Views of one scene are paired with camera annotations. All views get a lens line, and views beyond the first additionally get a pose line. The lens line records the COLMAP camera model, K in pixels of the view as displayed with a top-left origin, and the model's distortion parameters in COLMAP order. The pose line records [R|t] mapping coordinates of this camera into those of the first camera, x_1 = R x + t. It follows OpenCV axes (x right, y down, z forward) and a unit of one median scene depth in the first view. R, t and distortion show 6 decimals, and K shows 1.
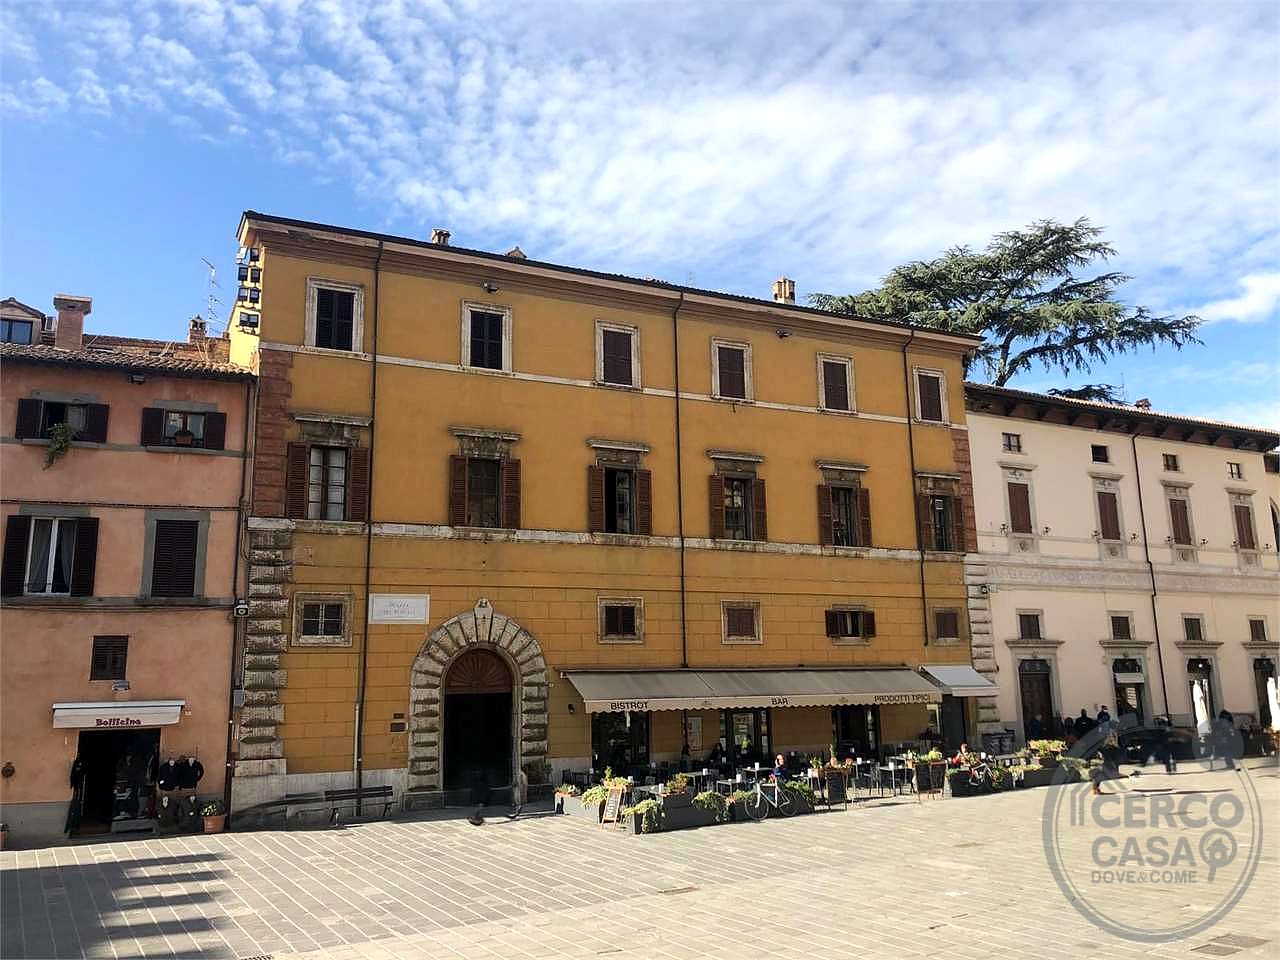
lens RADIAL K [[1060.8, 0, 636.9], [0, 1060.8, 455.9], [0, 0, 1]] dist [0.069697, -0.099682]
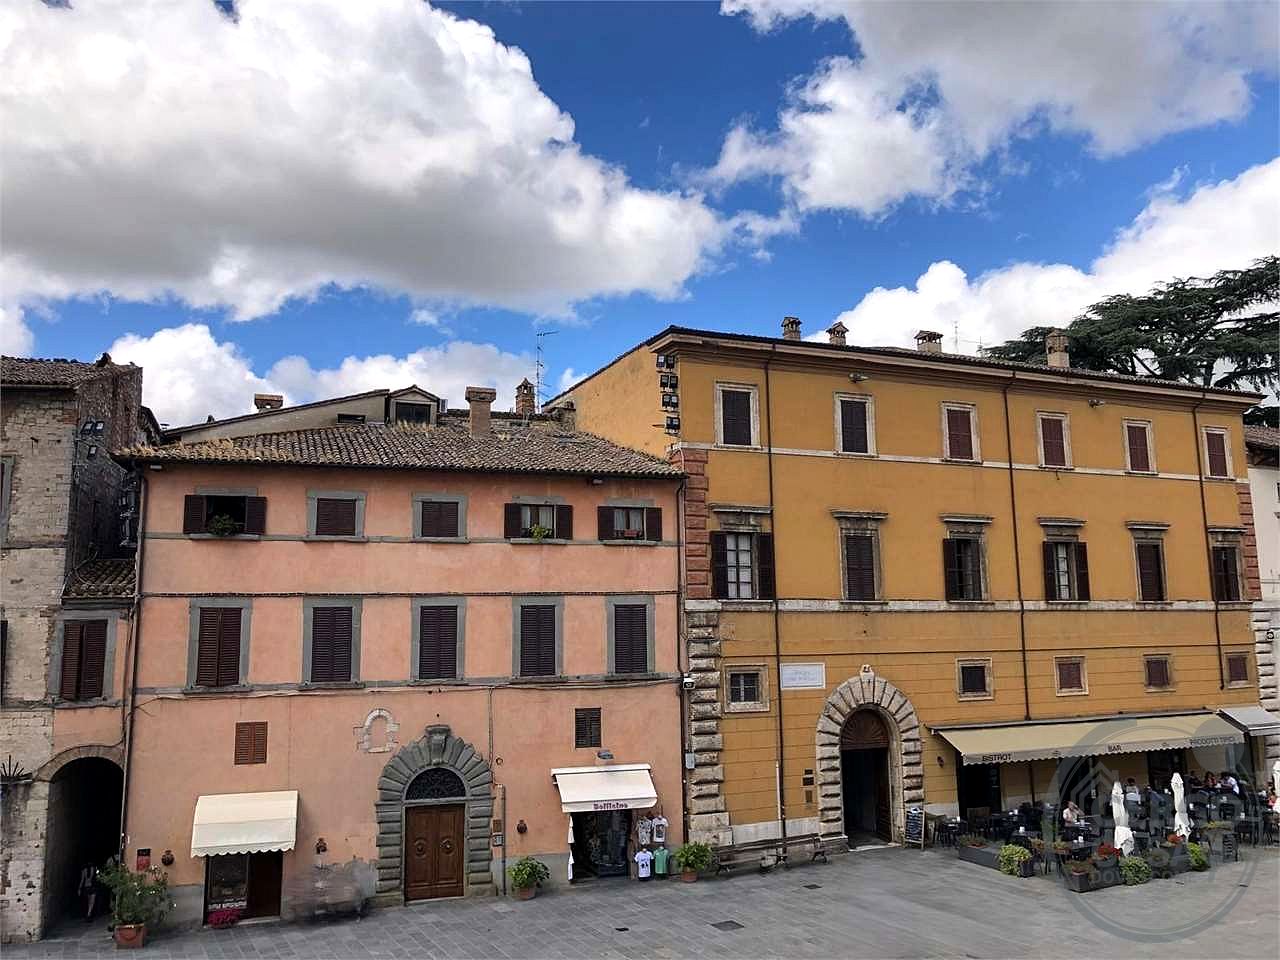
lens RADIAL K [[1060.8, 0, 636.9], [0, 1060.8, 455.9], [0, 0, 1]] dist [0.069697, -0.099682]
pose [[0.999342, -0.002153, -0.036206, -0.339657], [0.004081, 0.998573, 0.053252, -0.143760], [0.036040, -0.053364, 0.997925, -0.117470]]
